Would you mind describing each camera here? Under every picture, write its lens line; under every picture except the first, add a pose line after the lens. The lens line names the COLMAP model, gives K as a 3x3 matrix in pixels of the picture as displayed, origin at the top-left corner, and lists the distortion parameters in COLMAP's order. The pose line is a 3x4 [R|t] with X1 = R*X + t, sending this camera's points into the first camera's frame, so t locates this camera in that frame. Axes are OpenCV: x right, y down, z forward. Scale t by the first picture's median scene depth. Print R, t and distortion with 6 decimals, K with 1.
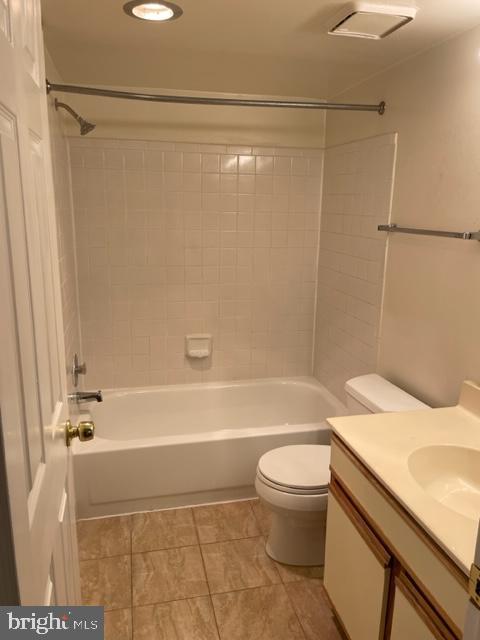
lens RADIAL K [[483.2, 0, 240.0], [0, 483.2, 320.0], [0, 0, 1]] dist [0.100988, -0.131486]
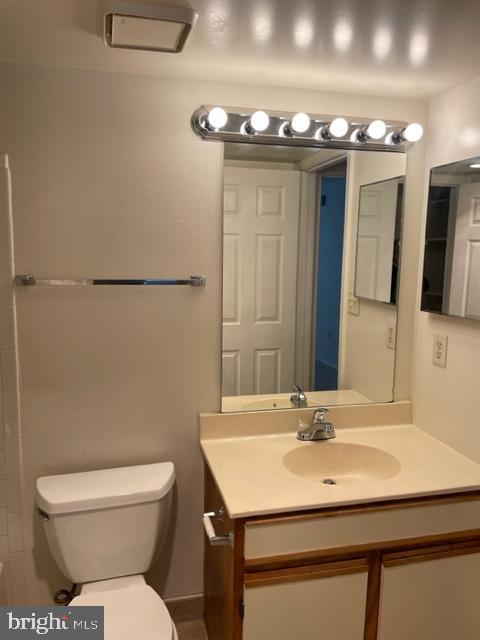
lens RADIAL K [[483.2, 0, 240.0], [0, 483.2, 320.0], [0, 0, 1]] dist [0.100988, -0.131486]
pose [[-0.015941, -0.160983, 0.986828, -0.447404], [0.214876, 0.963342, 0.160623, -0.184534], [-0.976511, 0.214606, 0.019235, 0.696030]]
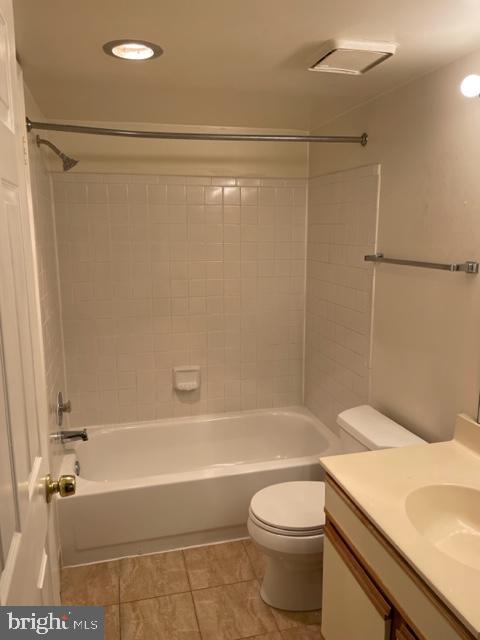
lens RADIAL K [[482.4, 0, 237.7], [0, 482.4, 320.2], [0, 0, 1]] dist [0.099440, -0.130887]
pose [[0.999569, -0.023130, 0.018073, 0.003317], [0.023871, 0.998838, -0.041874, -0.027070], [-0.017084, 0.042288, 0.998959, 0.019797]]
